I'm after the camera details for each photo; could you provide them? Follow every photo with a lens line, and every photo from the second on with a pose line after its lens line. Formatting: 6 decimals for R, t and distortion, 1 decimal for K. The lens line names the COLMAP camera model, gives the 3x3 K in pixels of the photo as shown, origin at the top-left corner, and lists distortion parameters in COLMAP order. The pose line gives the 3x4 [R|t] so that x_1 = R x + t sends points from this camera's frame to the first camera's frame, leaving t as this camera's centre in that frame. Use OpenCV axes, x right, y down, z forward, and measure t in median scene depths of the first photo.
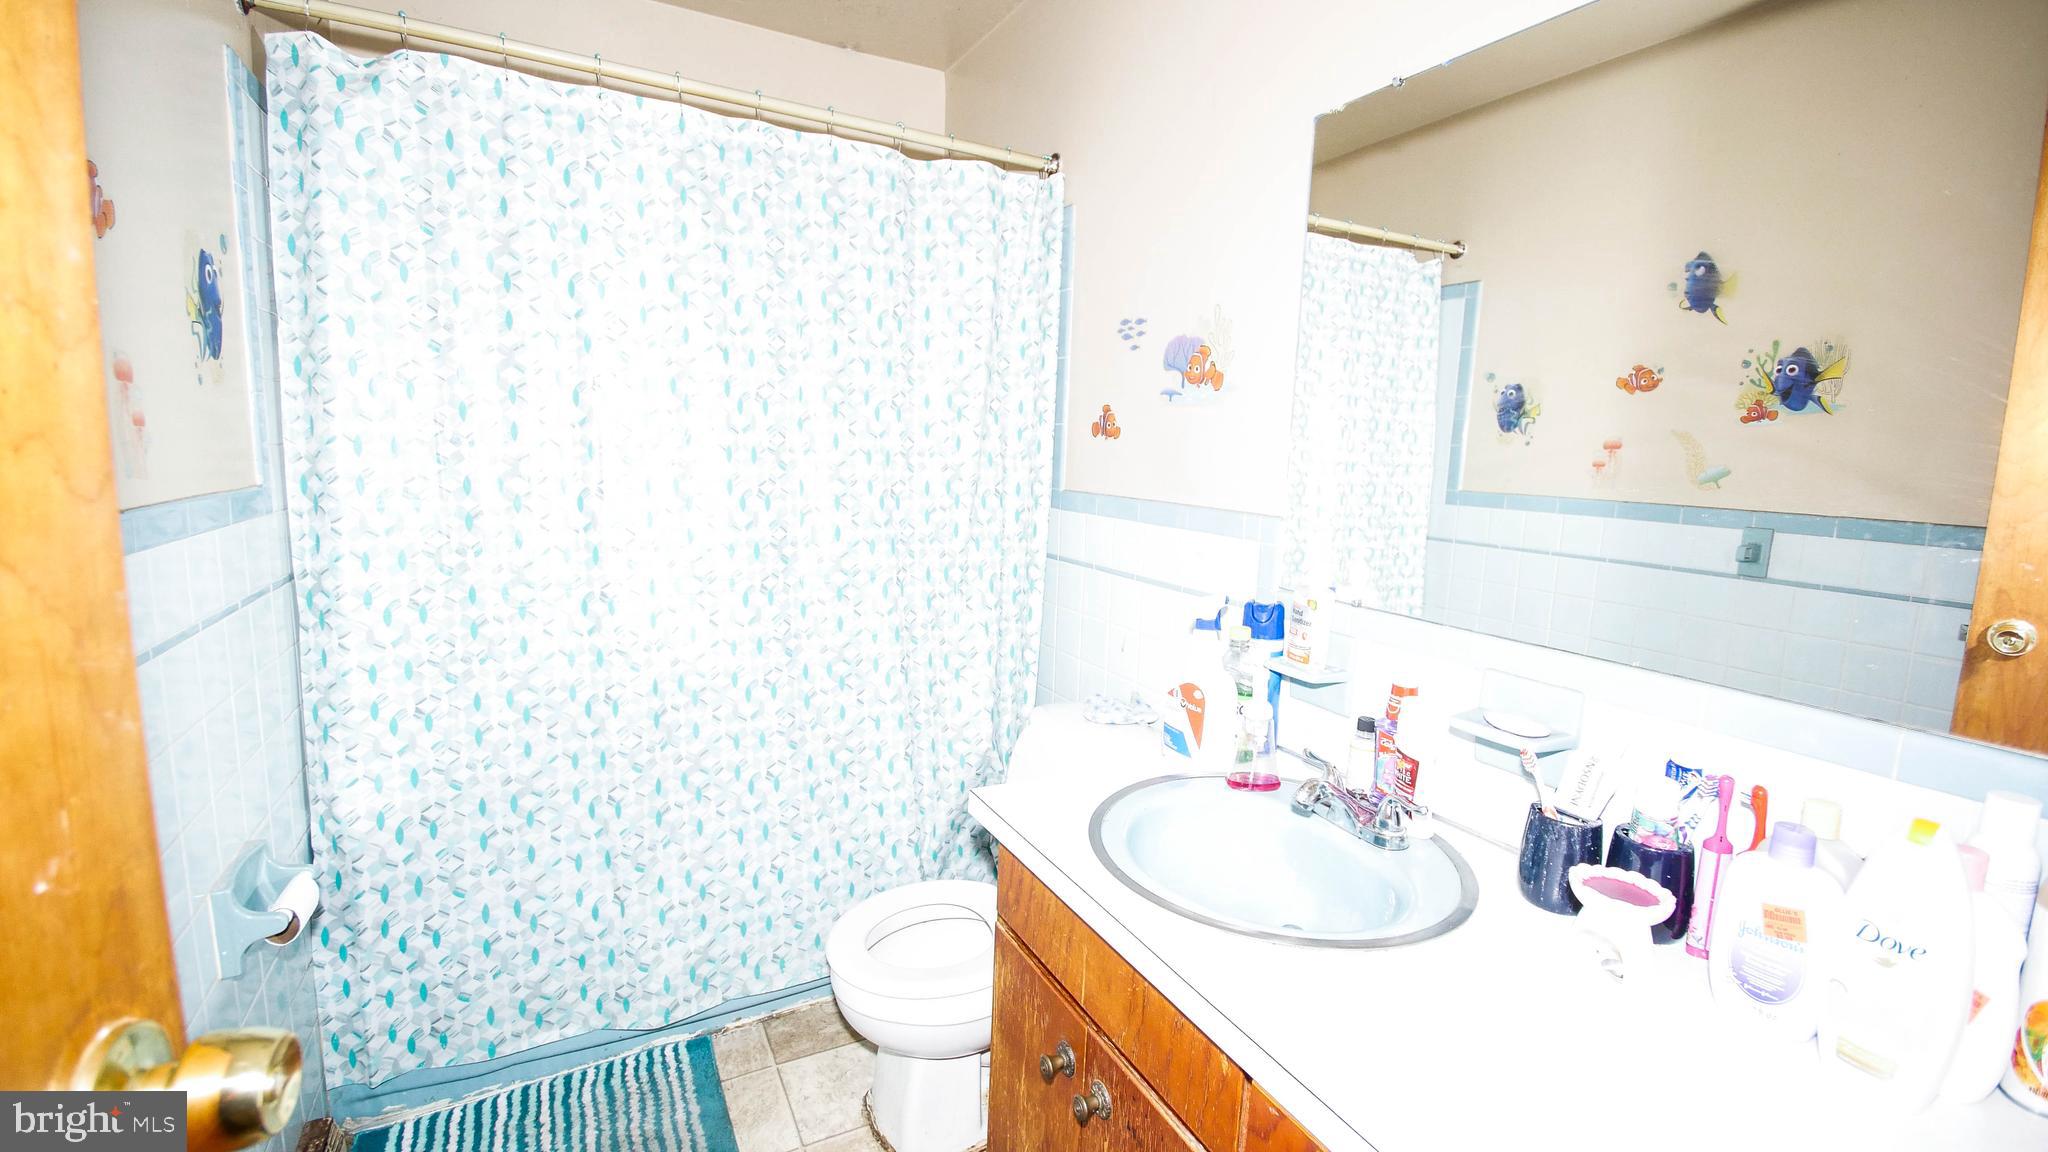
lens RADIAL K [[845.3, 0, 1023.9], [0, 845.3, 569.6], [0, 0, 1]] dist [-0.001856, -0.007041]
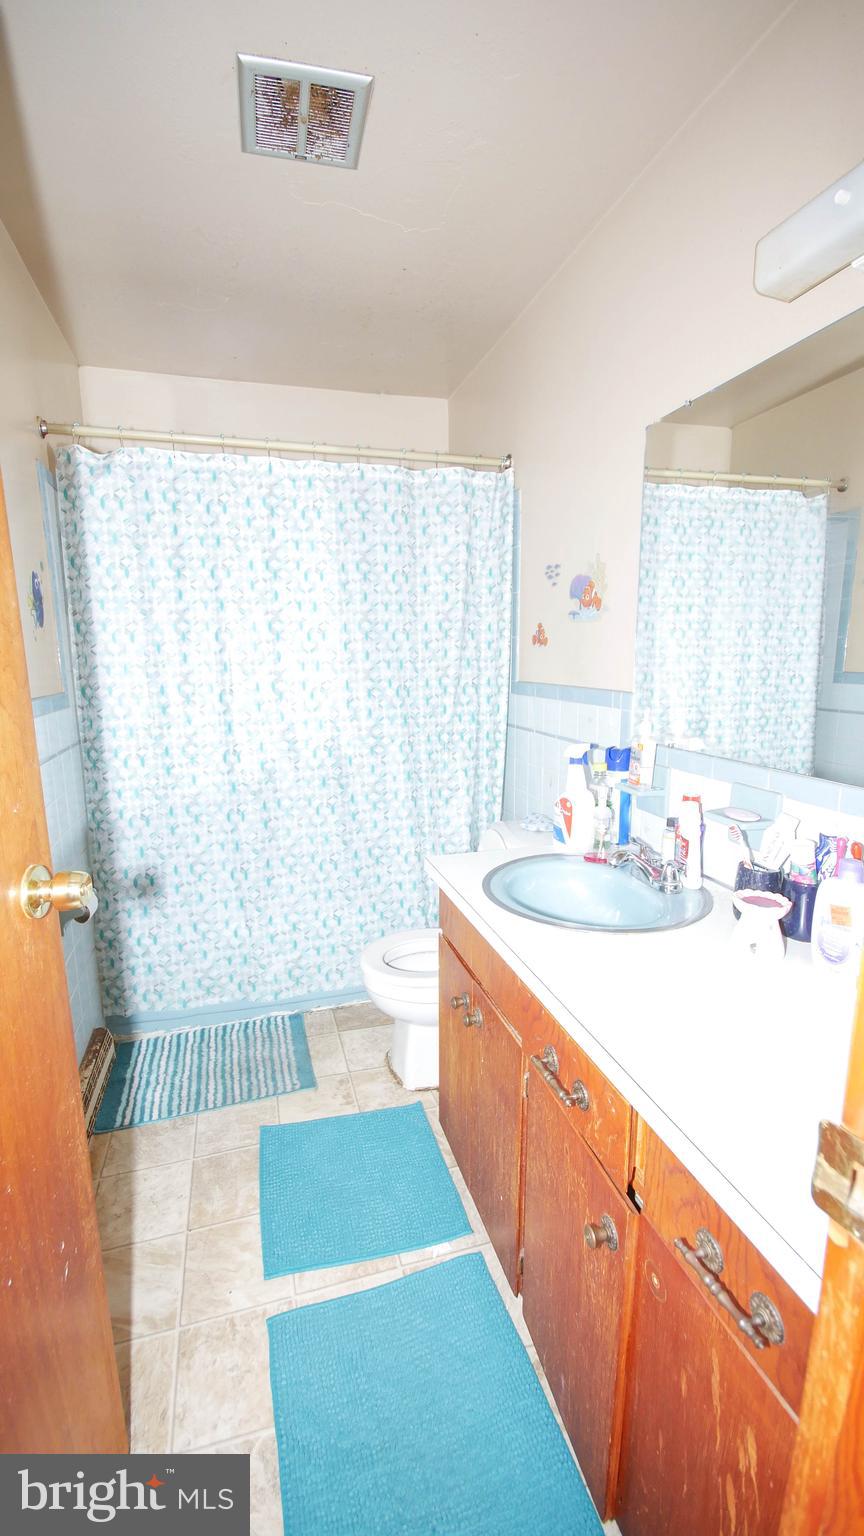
lens RADIAL K [[634.0, 0, 416.3], [0, 634.0, 779.6], [0, 0, 1]] dist [-0.001856, -0.007041]
pose [[0.974646, -0.002193, -0.223742, 0.150304], [0.012763, 0.998869, 0.045807, 0.032464], [0.223389, -0.047501, 0.973571, -0.179711]]
